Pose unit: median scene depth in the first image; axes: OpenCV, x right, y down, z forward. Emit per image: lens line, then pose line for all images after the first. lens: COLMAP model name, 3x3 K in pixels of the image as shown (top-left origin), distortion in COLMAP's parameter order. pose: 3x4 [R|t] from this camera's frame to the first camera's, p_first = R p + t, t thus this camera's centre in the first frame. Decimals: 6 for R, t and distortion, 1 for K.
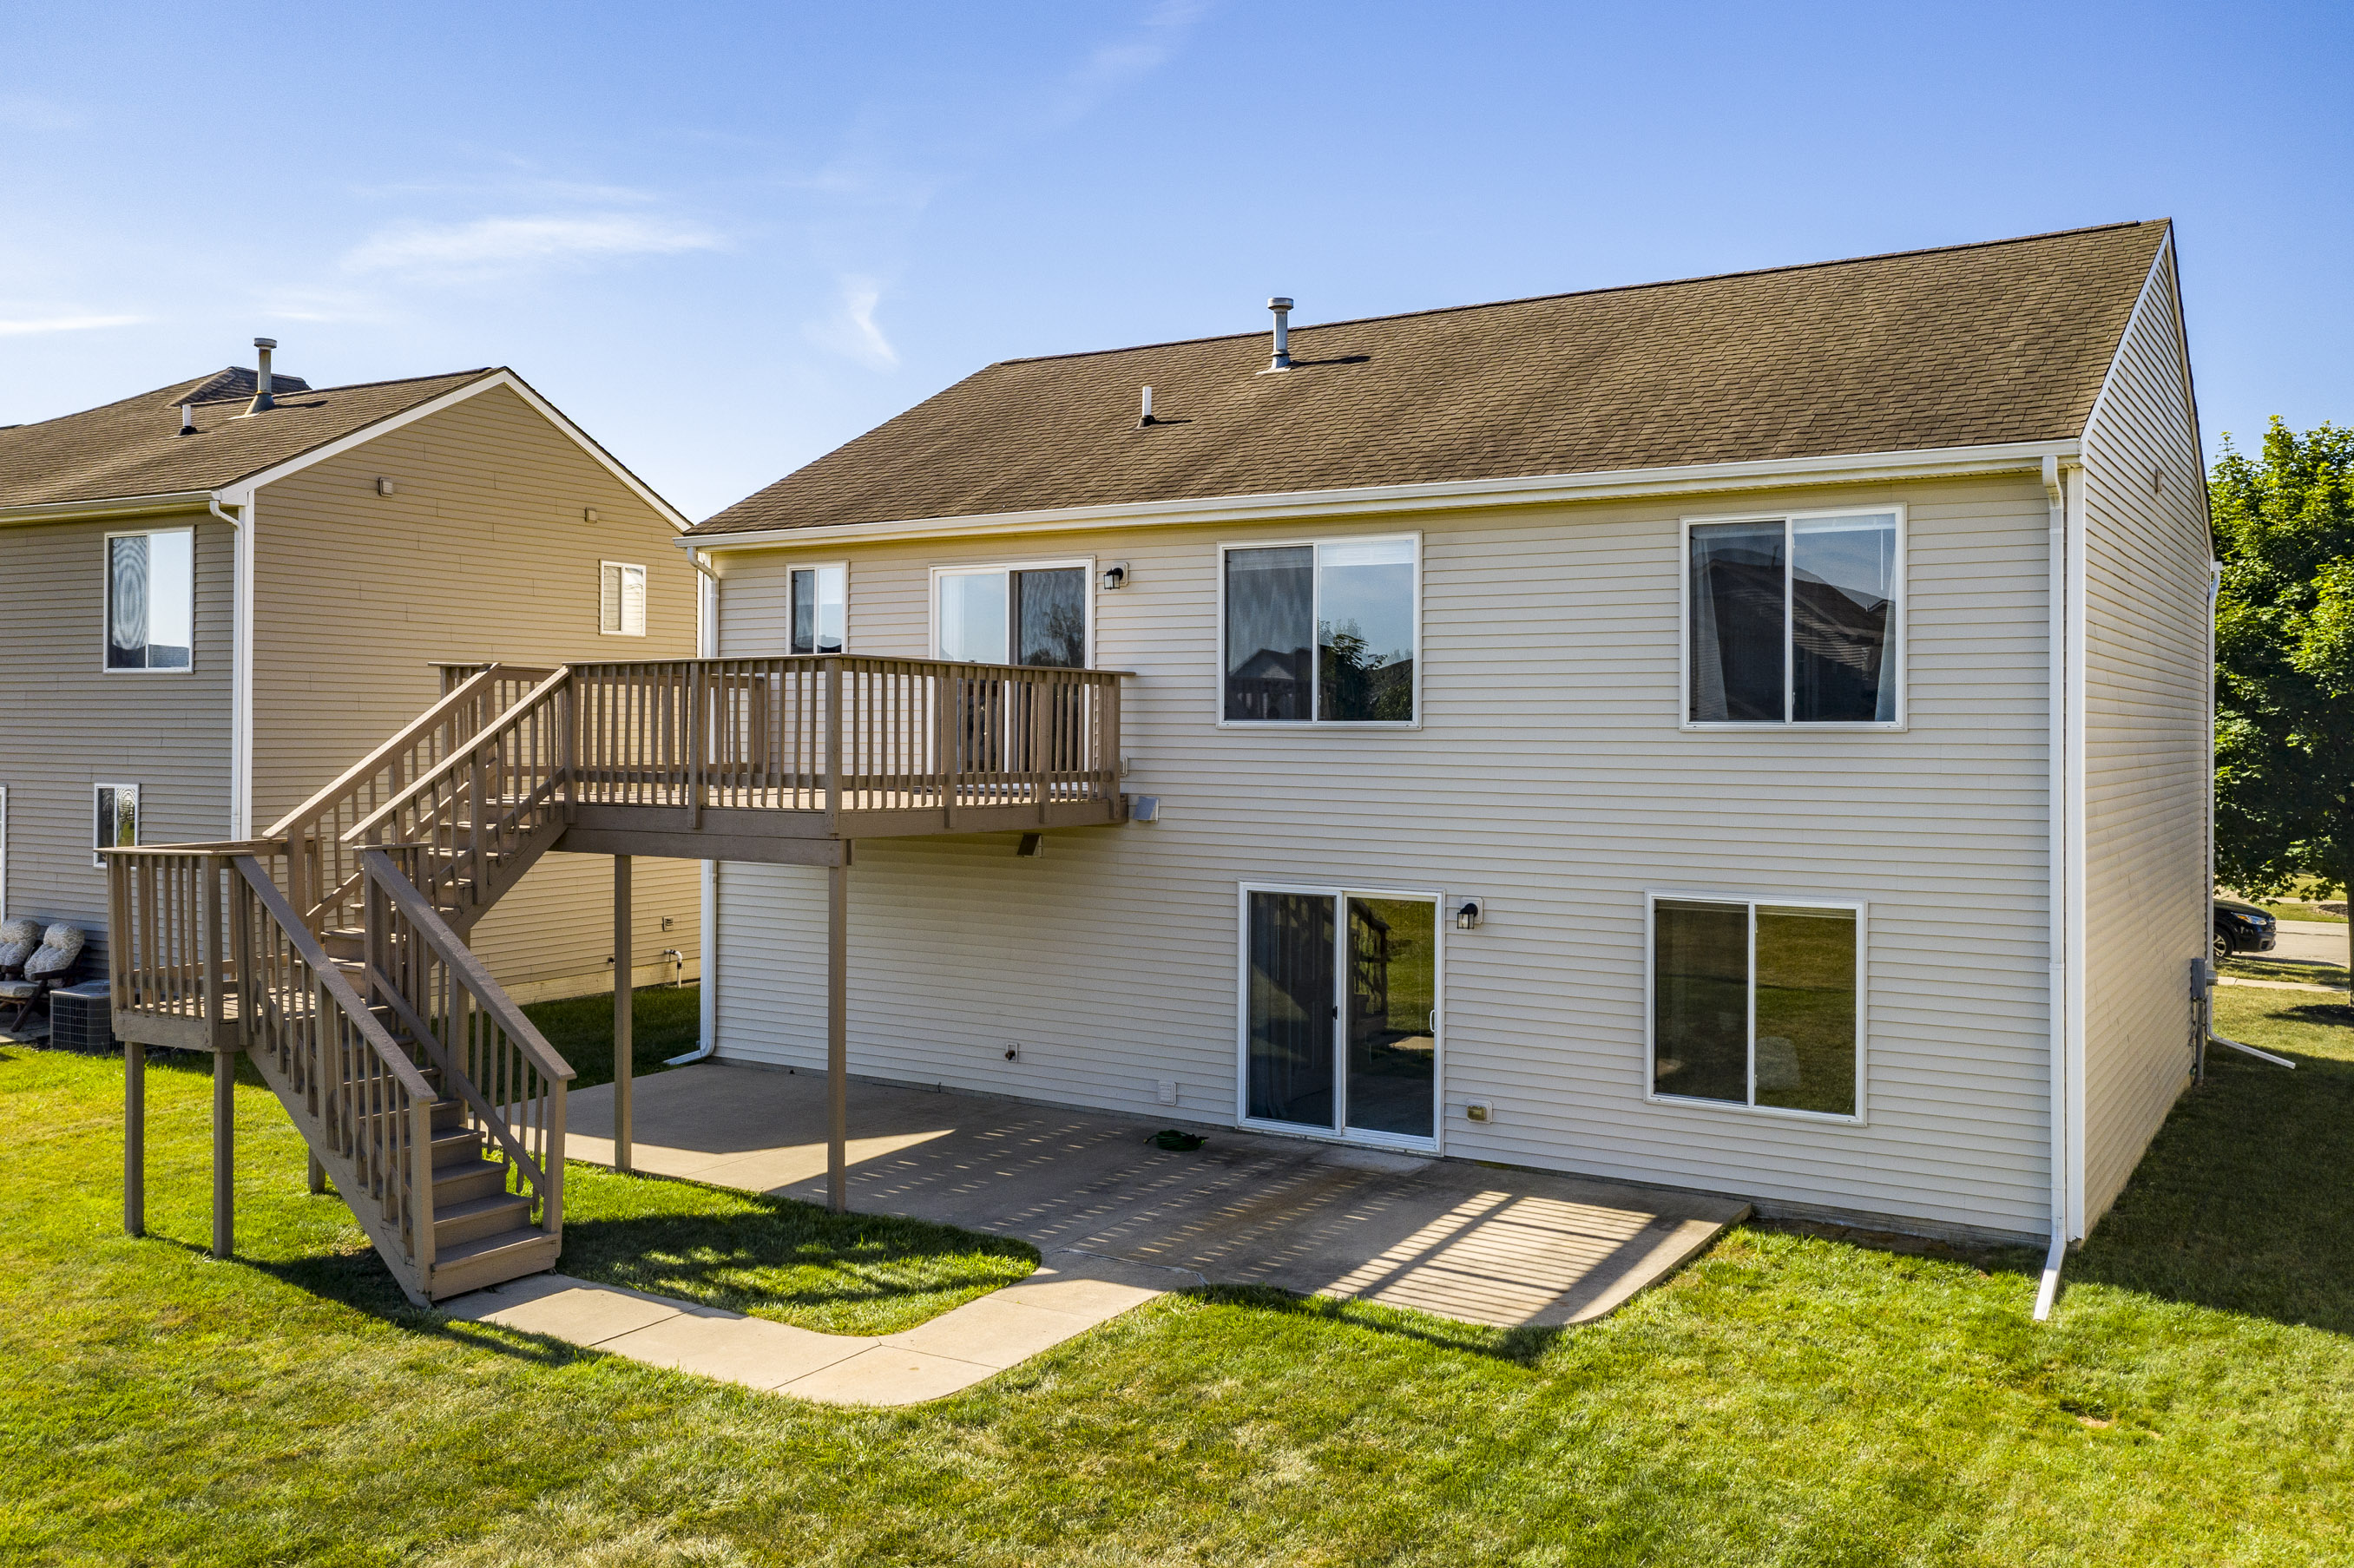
lens RADIAL K [[1941.1, 0, 1166.3], [0, 1941.1, 722.8], [0, 0, 1]] dist [-0.001644, 0.013273]
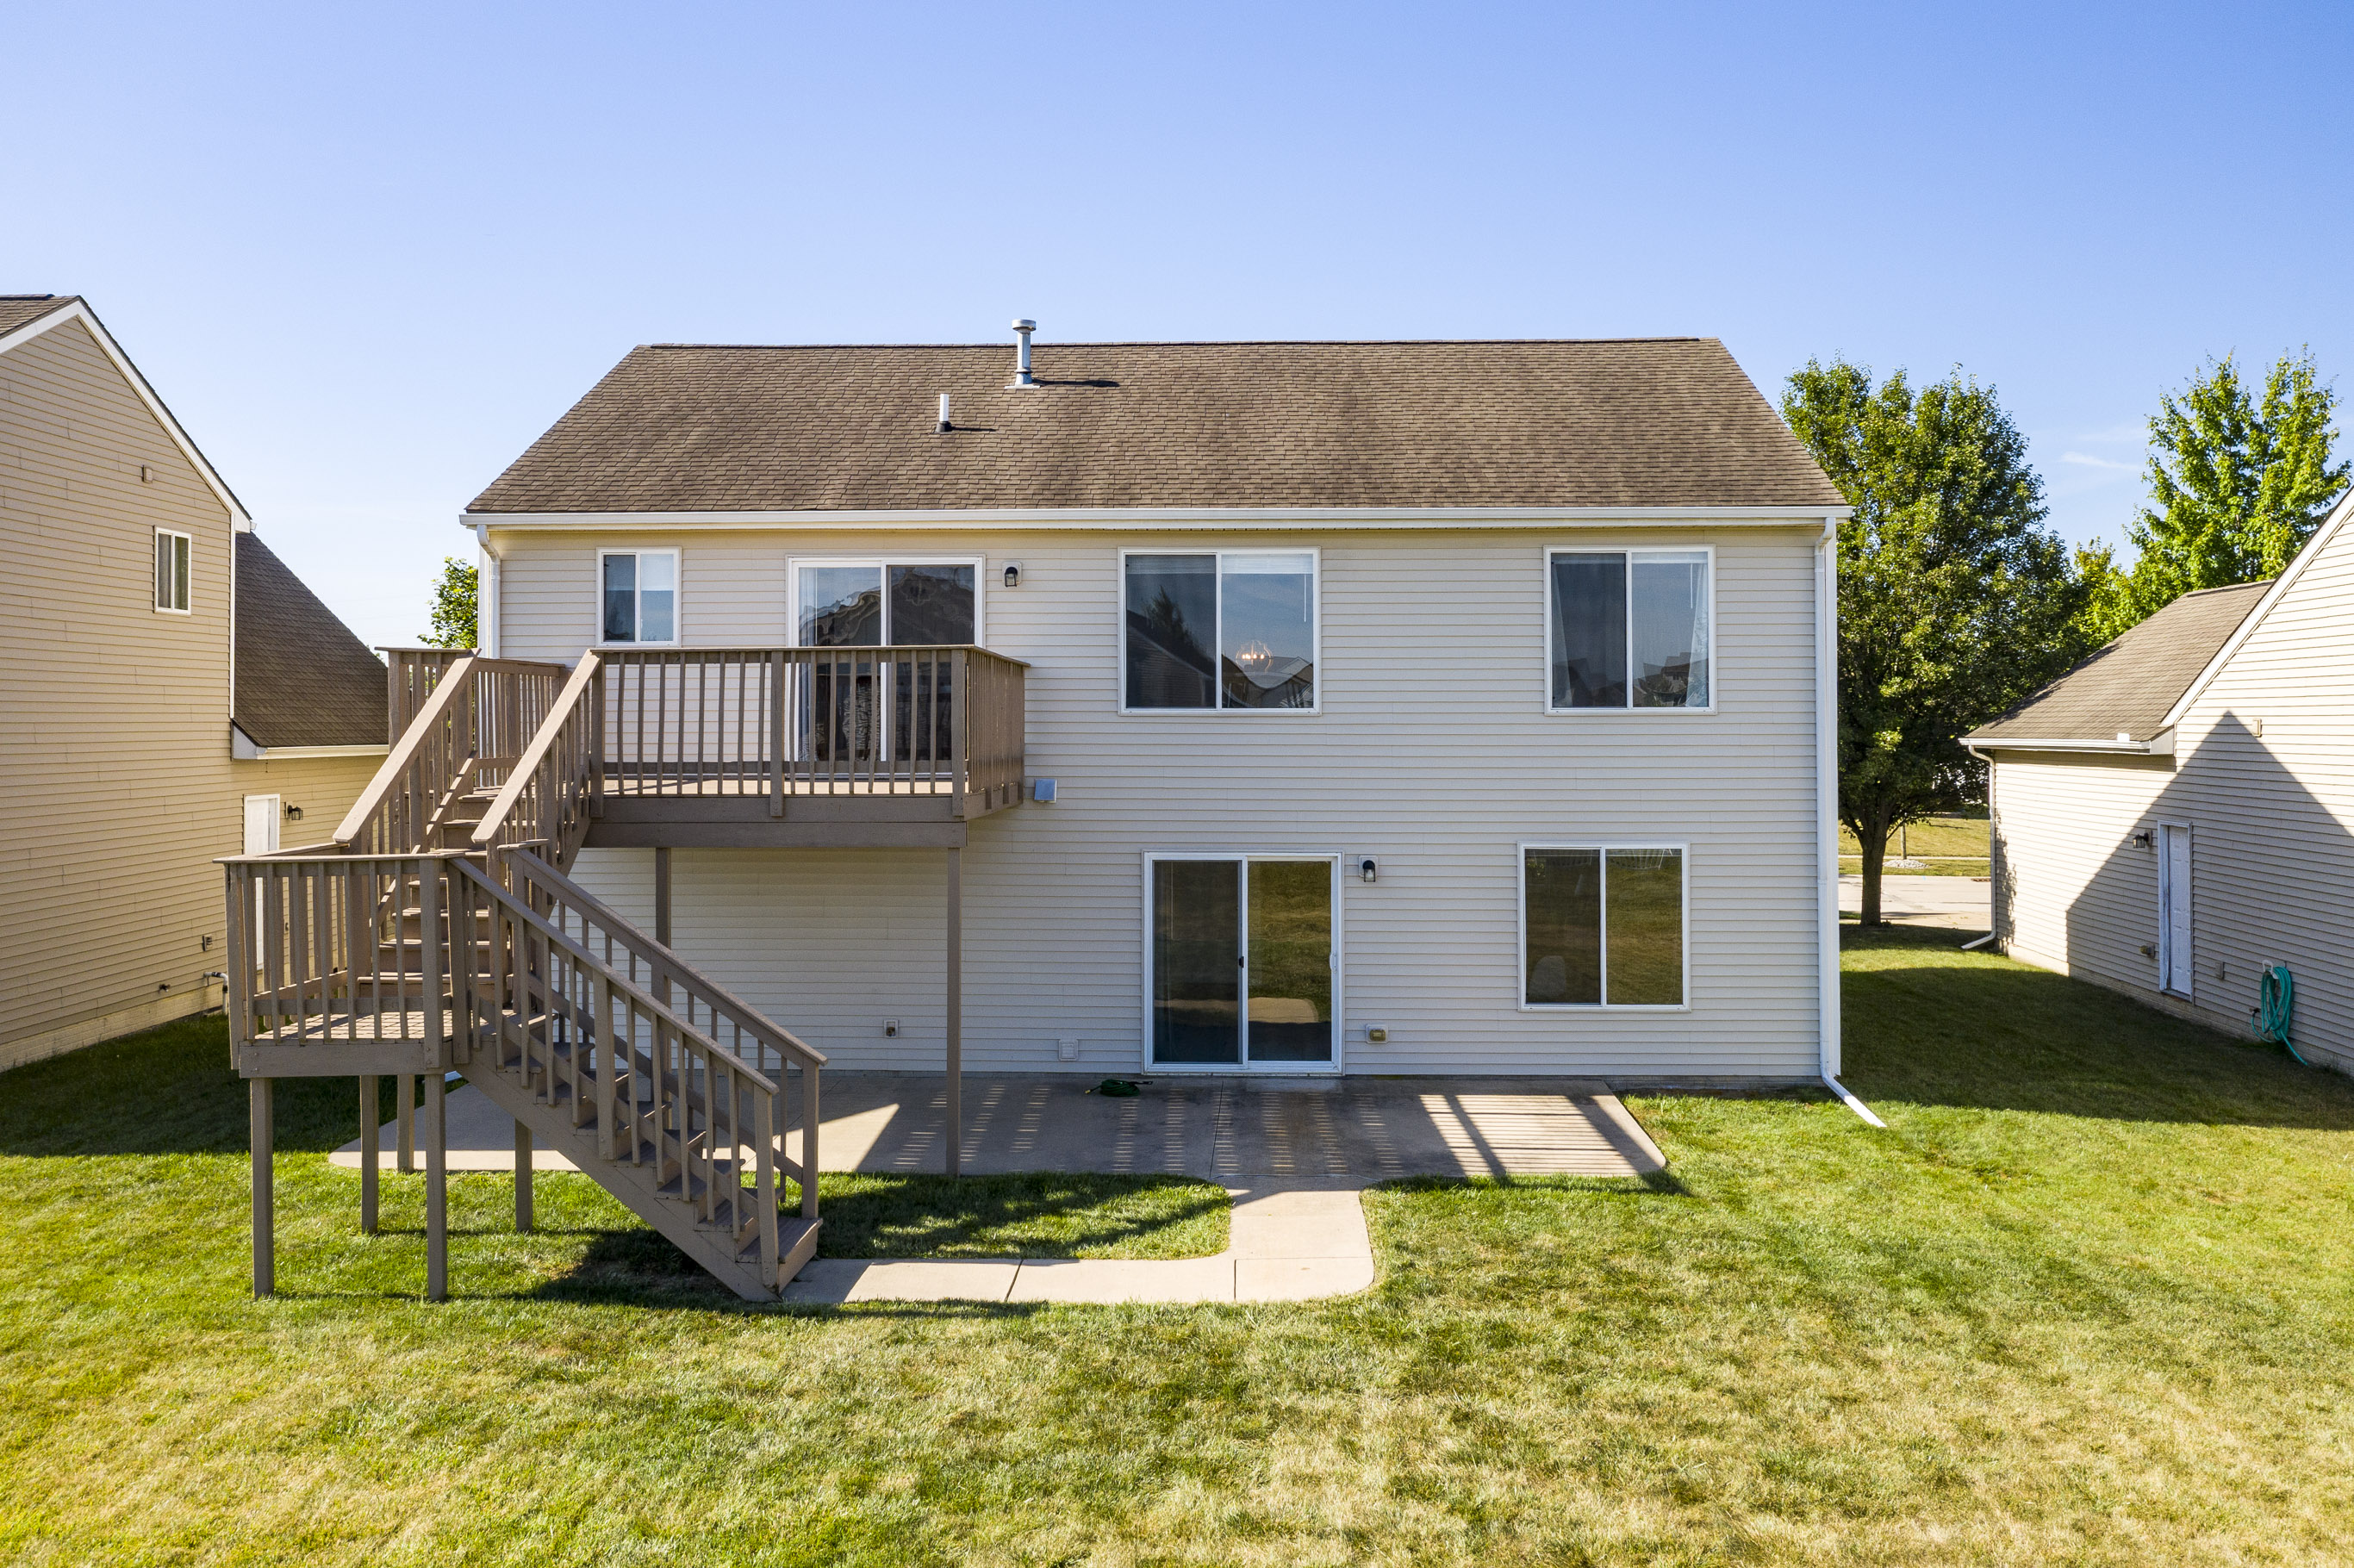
lens RADIAL K [[1941.3, 0, 1166.3], [0, 1941.3, 722.8], [0, 0, 1]] dist [-0.001644, 0.013273]
pose [[0.858604, -0.006318, 0.512601, -0.553797], [0.003991, 0.999976, 0.005640, 0.000875], [-0.512624, -0.002797, 0.858609, 0.036766]]
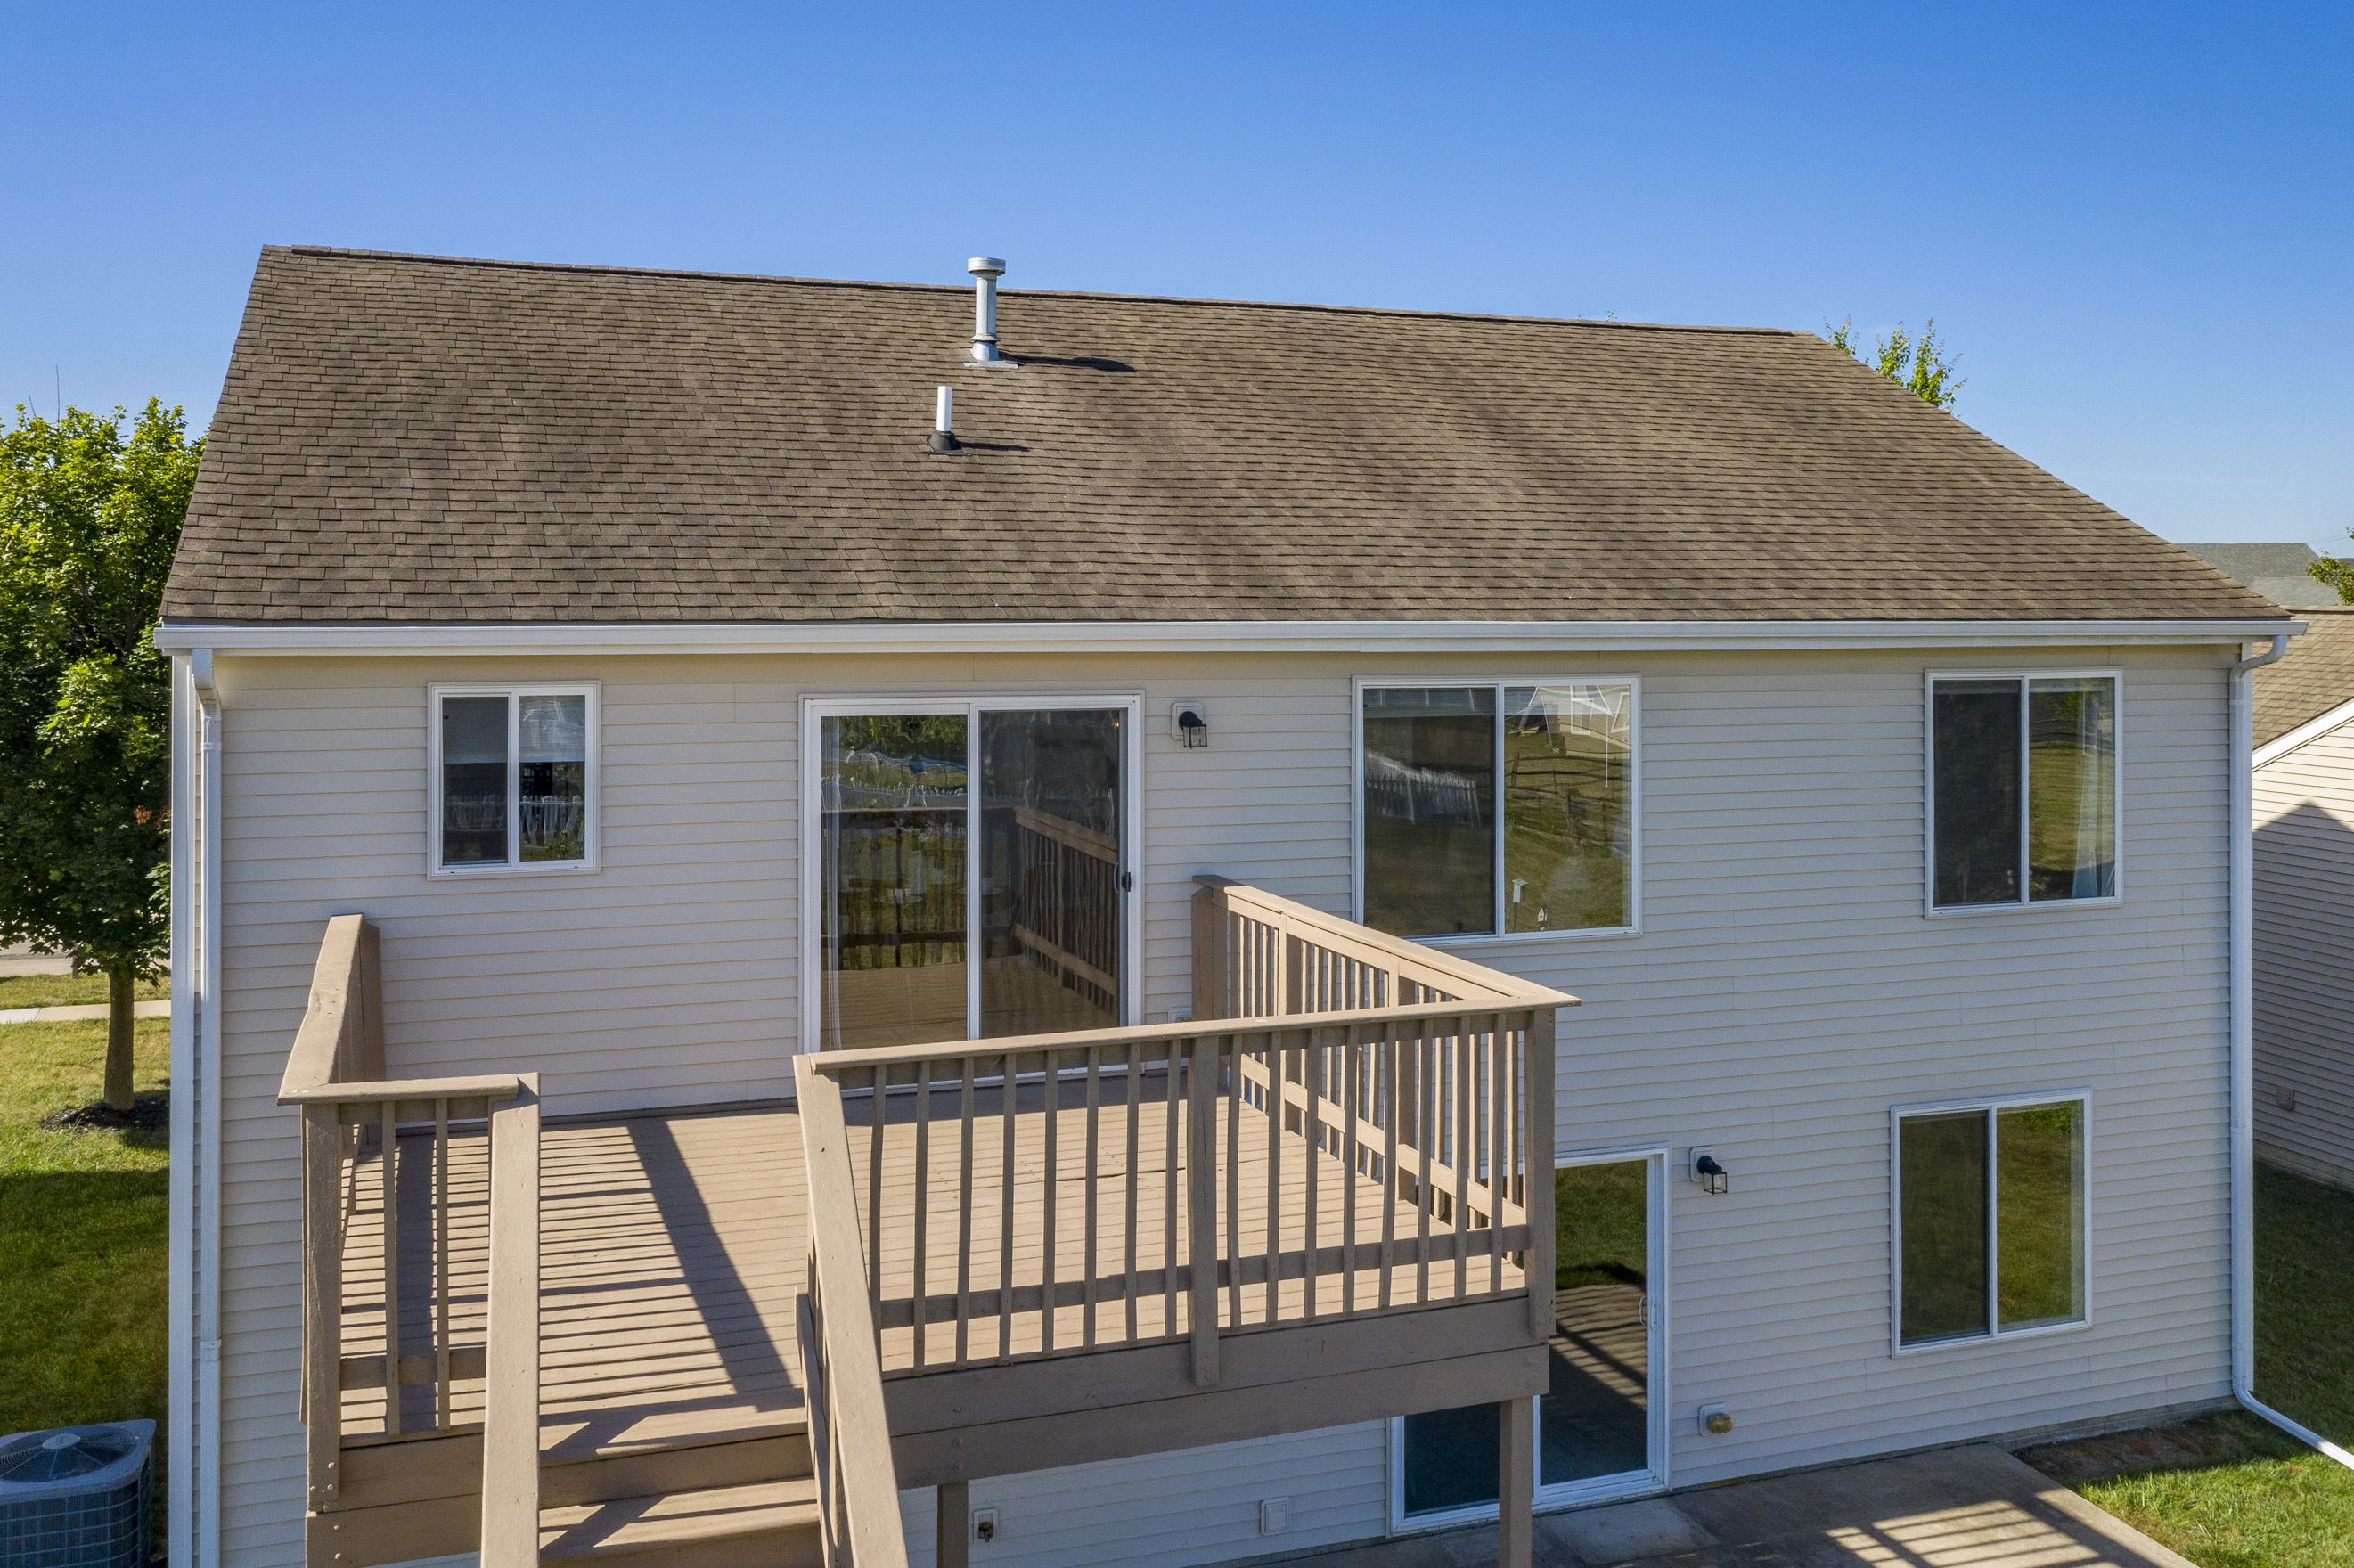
lens RADIAL K [[2063.3, 0, 1179.3], [0, 2063.3, 617.9], [0, 0, 1]] dist [-0.032409, 0.000376]
pose [[0.615920, -0.006491, 0.787782, -0.609093], [0.000499, 0.999969, 0.007849, -0.127097], [-0.787809, -0.004441, 0.615904, 0.650740]]
